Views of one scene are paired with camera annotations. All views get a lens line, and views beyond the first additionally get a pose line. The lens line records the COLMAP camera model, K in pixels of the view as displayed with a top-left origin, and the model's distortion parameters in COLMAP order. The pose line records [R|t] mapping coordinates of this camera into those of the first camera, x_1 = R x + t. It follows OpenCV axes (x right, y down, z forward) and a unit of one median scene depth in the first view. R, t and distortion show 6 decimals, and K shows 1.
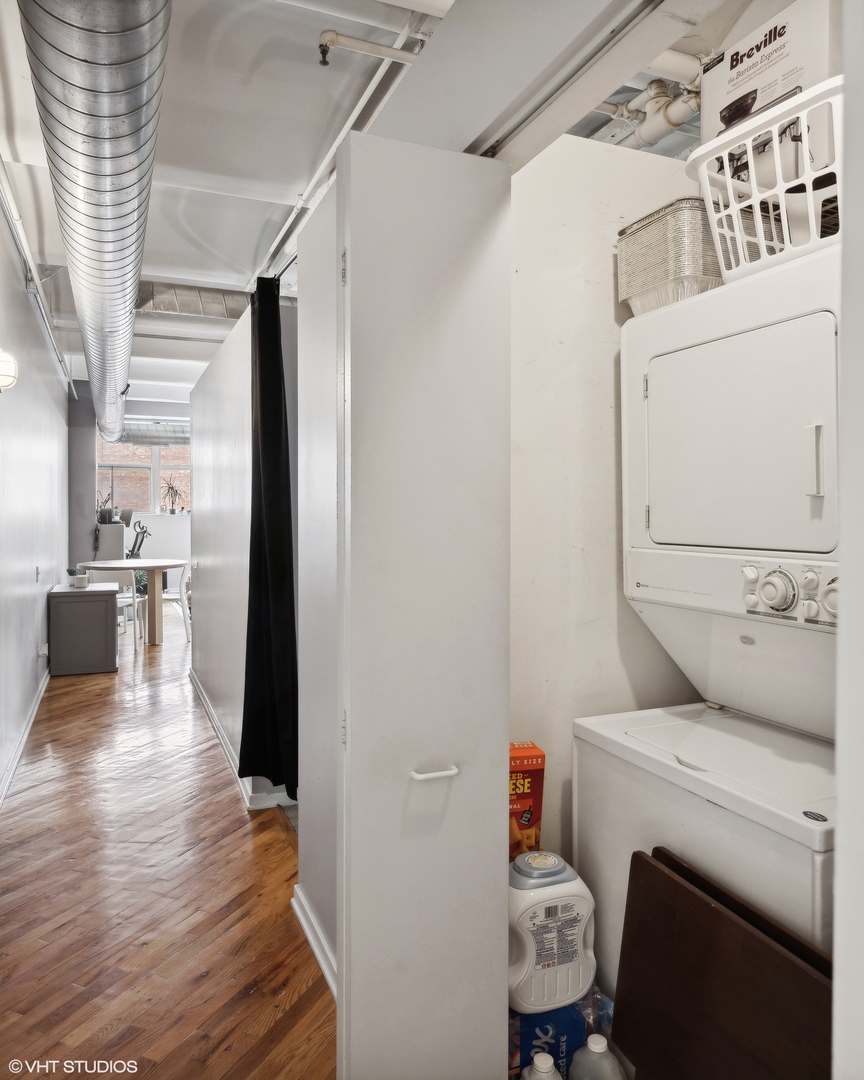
lens RADIAL K [[760.1, 0, 431.1], [0, 760.1, 518.9], [0, 0, 1]] dist [0.000095, -0.001824]
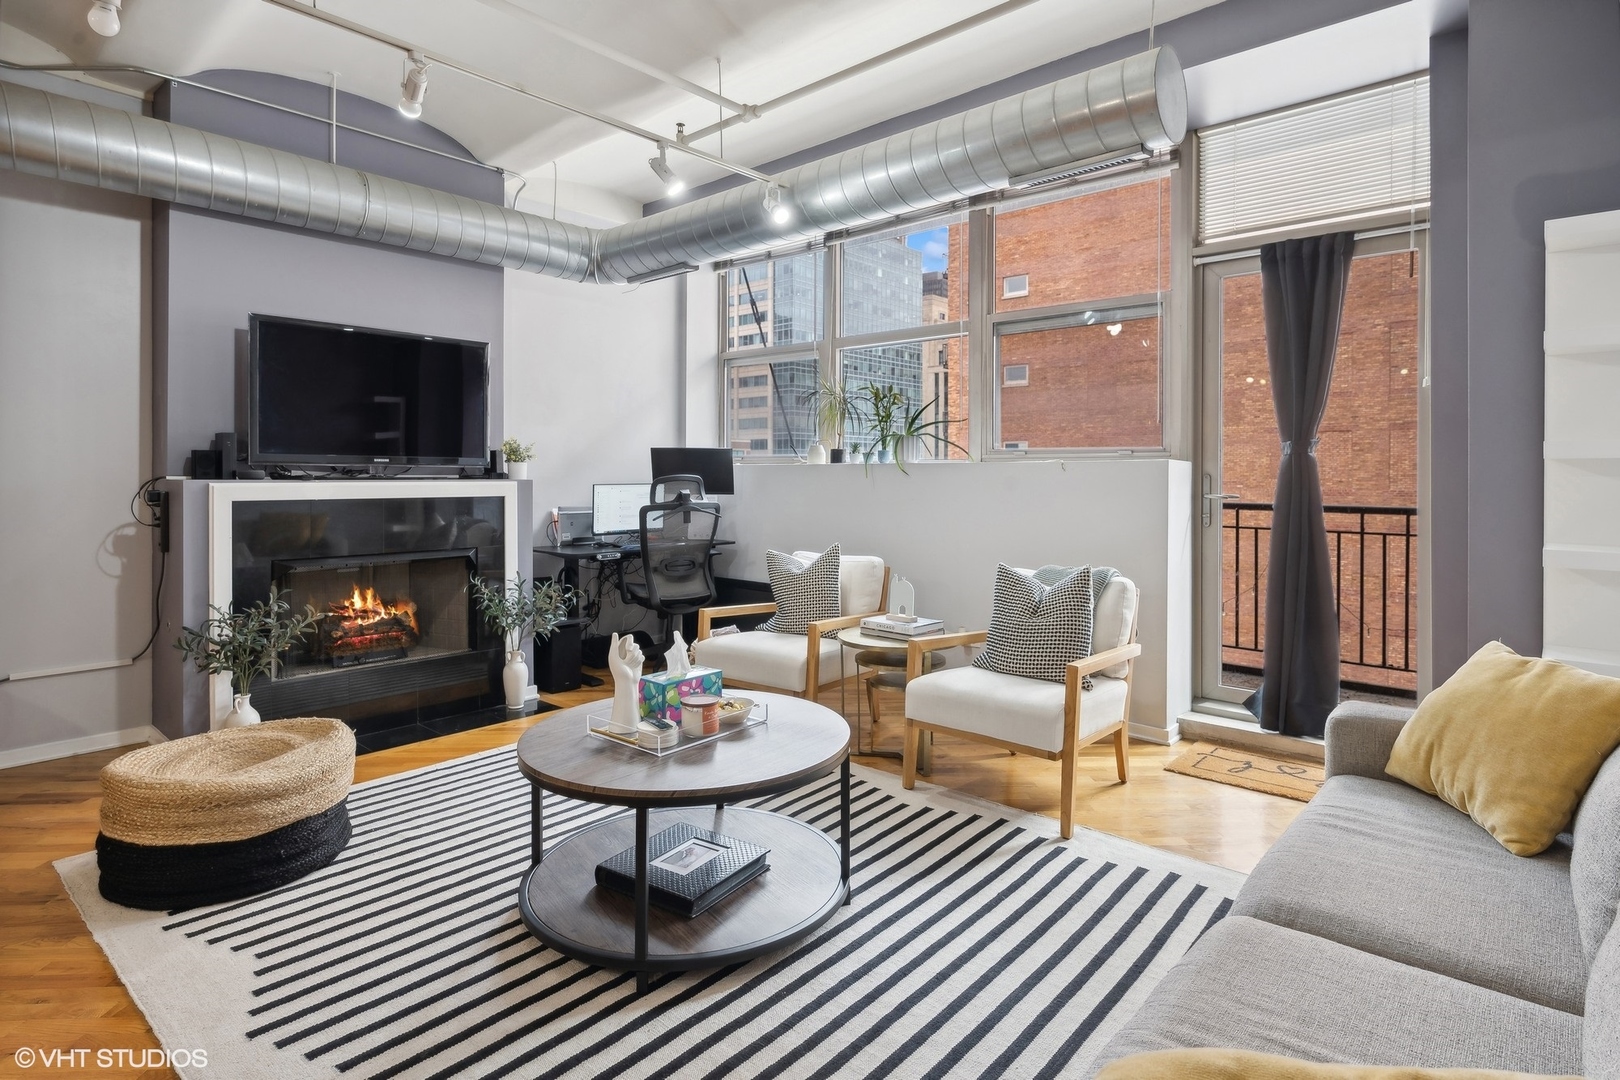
lens RADIAL K [[842.0, 0, 777.8], [0, 842.0, 474.0], [0, 0, 1]] dist [0.000605, -0.000096]
pose [[0.419983, 0.003385, -0.907525, 0.079814], [-0.015826, 0.999868, -0.003594, 0.004902], [0.907394, 0.015872, 0.419982, 2.182099]]
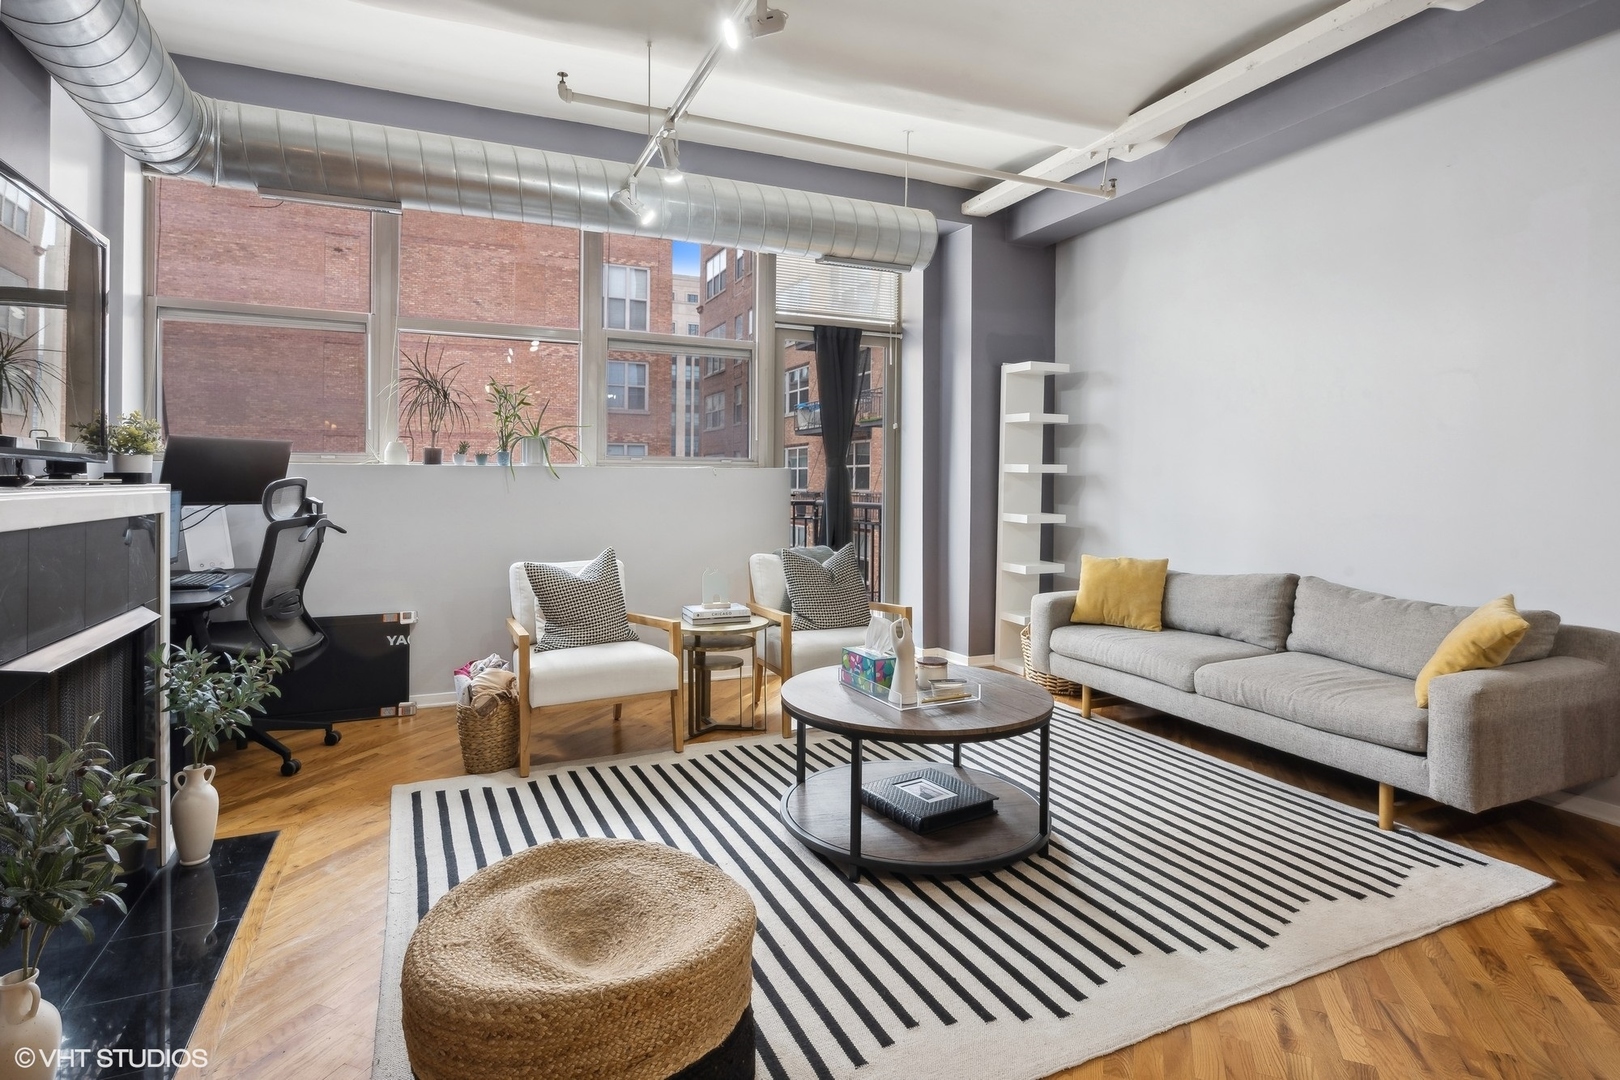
lens RADIAL K [[849.4, 0, 811.4], [0, 849.4, 485.1], [0, 0, 1]] dist [0.002378, 0.000469]
pose [[0.999636, 0.007522, 0.025912, -0.508047], [-0.007312, 0.999940, -0.008184, 0.013934], [-0.025972, 0.007992, 0.999631, 1.719310]]
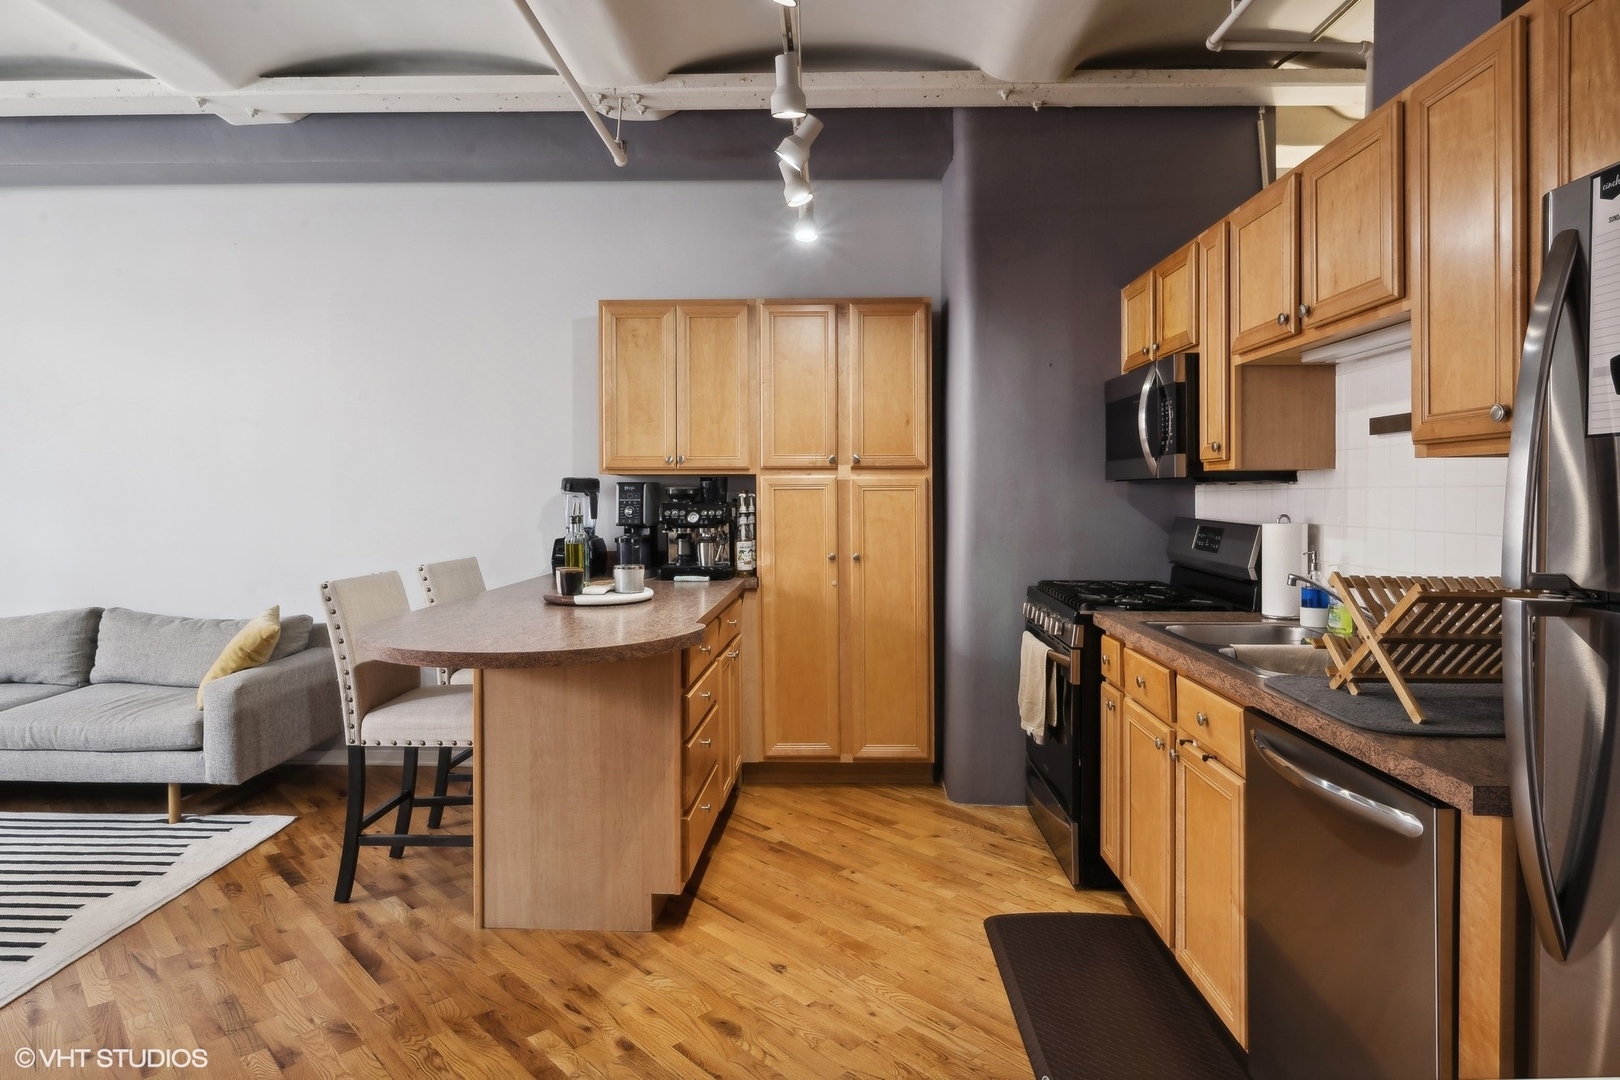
lens RADIAL K [[922.9, 0, 815.6], [0, 922.9, 500.3], [0, 0, 1]] dist [-0.002373, -0.000388]
pose [[0.407641, -0.006891, 0.913116, -0.555392], [0.010699, 0.999939, 0.002769, -0.009970], [-0.913080, 0.008641, 0.407690, 1.519385]]
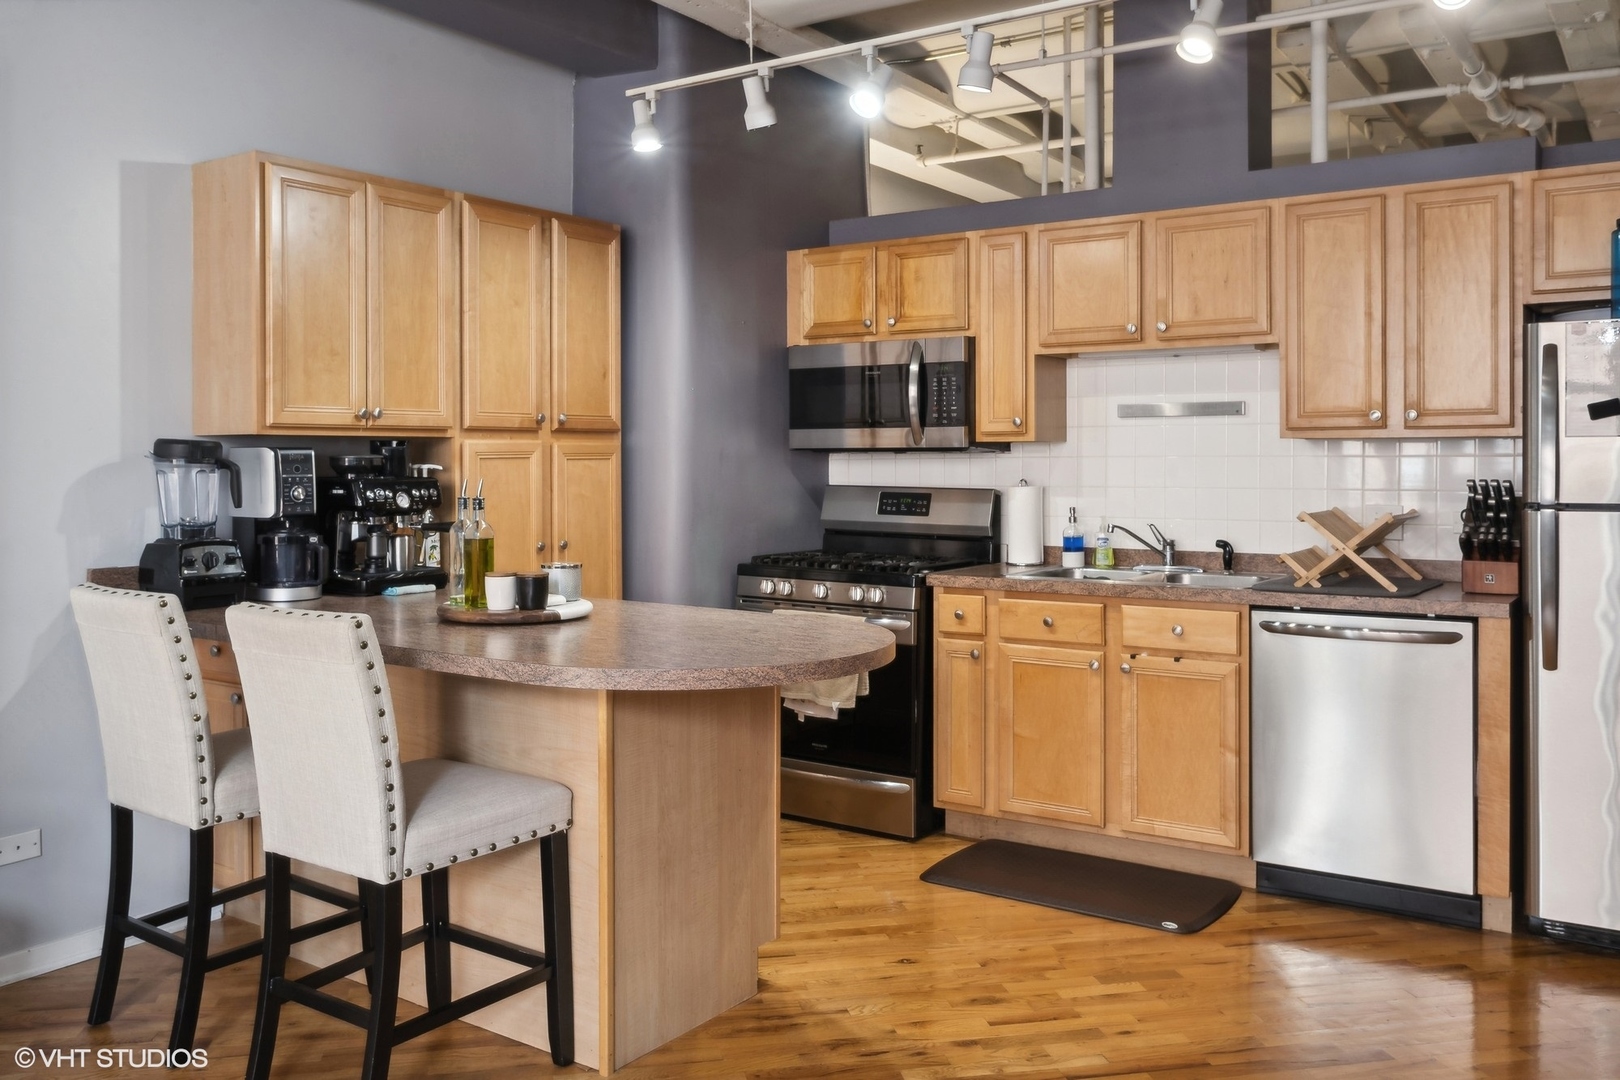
lens RADIAL K [[1341.7, 0, 806.5], [0, 1341.7, 464.2], [0, 0, 1]] dist [-0.005479, 0.000695]
pose [[-0.550026, -0.001336, 0.835147, -0.669463], [0.013606, 0.999852, 0.010560, -0.021057], [-0.835037, 0.017171, -0.549926, 2.234612]]
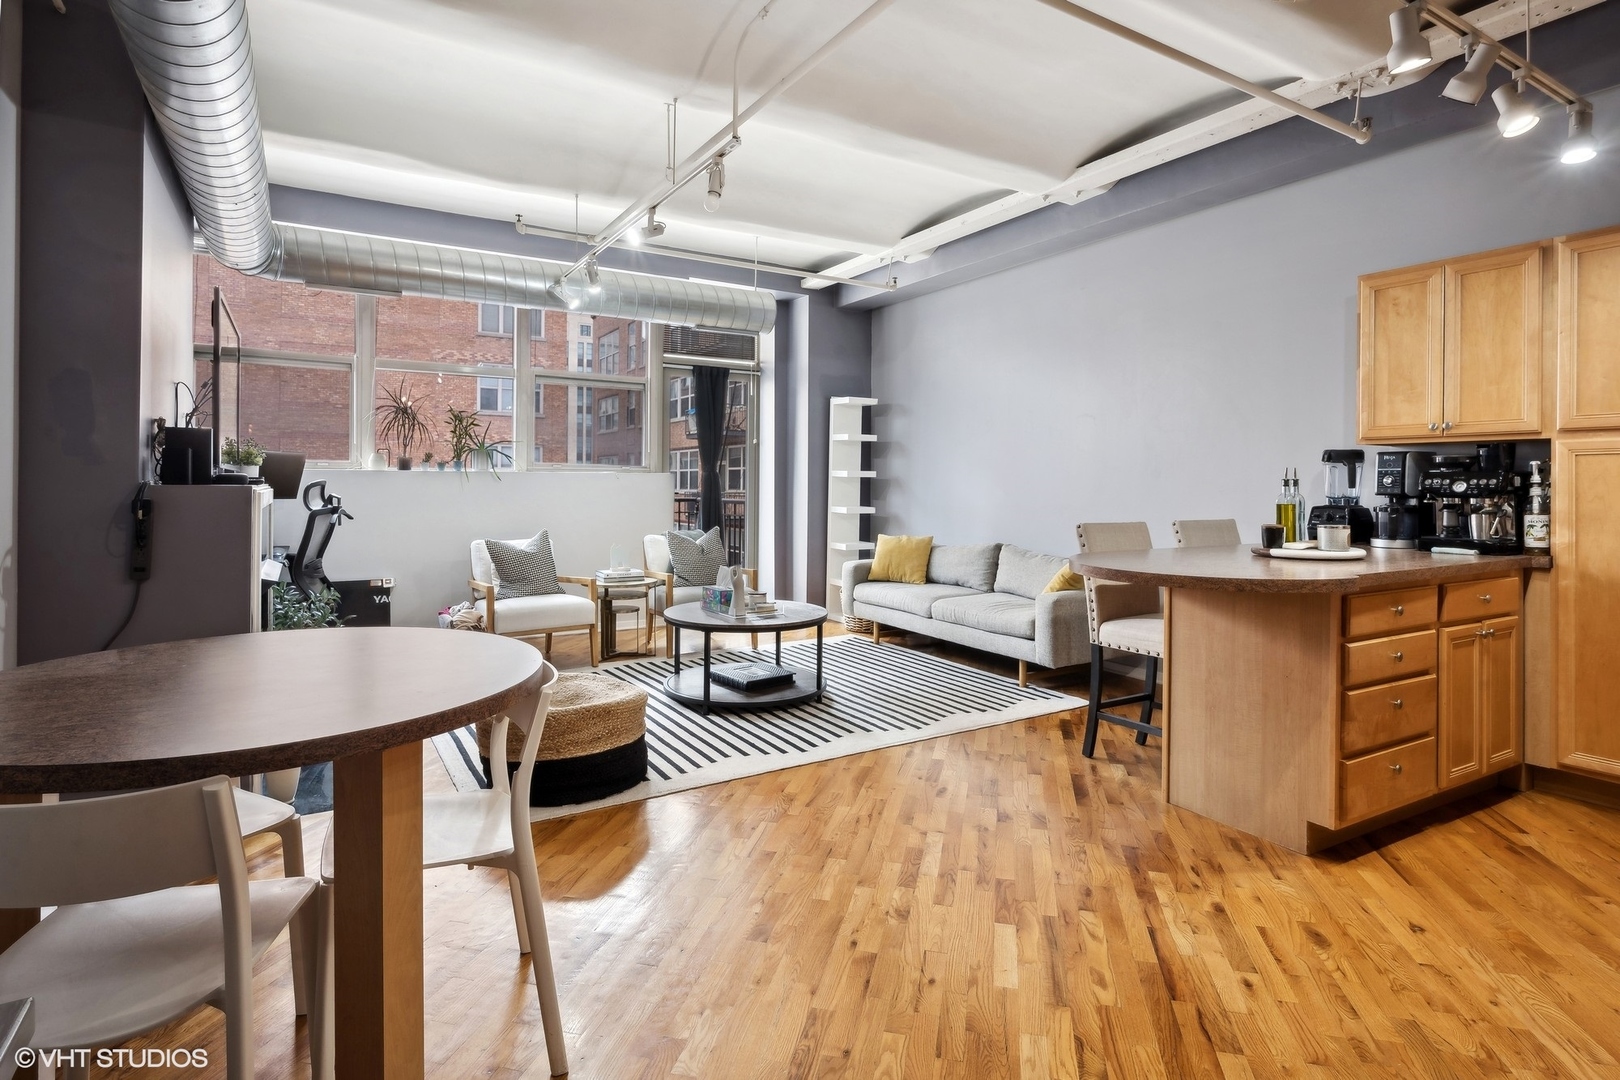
lens RADIAL K [[835.1, 0, 803.3], [0, 835.1, 489.8], [0, 0, 1]] dist [-0.000623, -0.000308]
pose [[0.989677, 0.007611, 0.143114, -0.491863], [-0.007001, 0.999964, -0.004764, 0.017749], [-0.143145, 0.003713, 0.989695, 1.329371]]
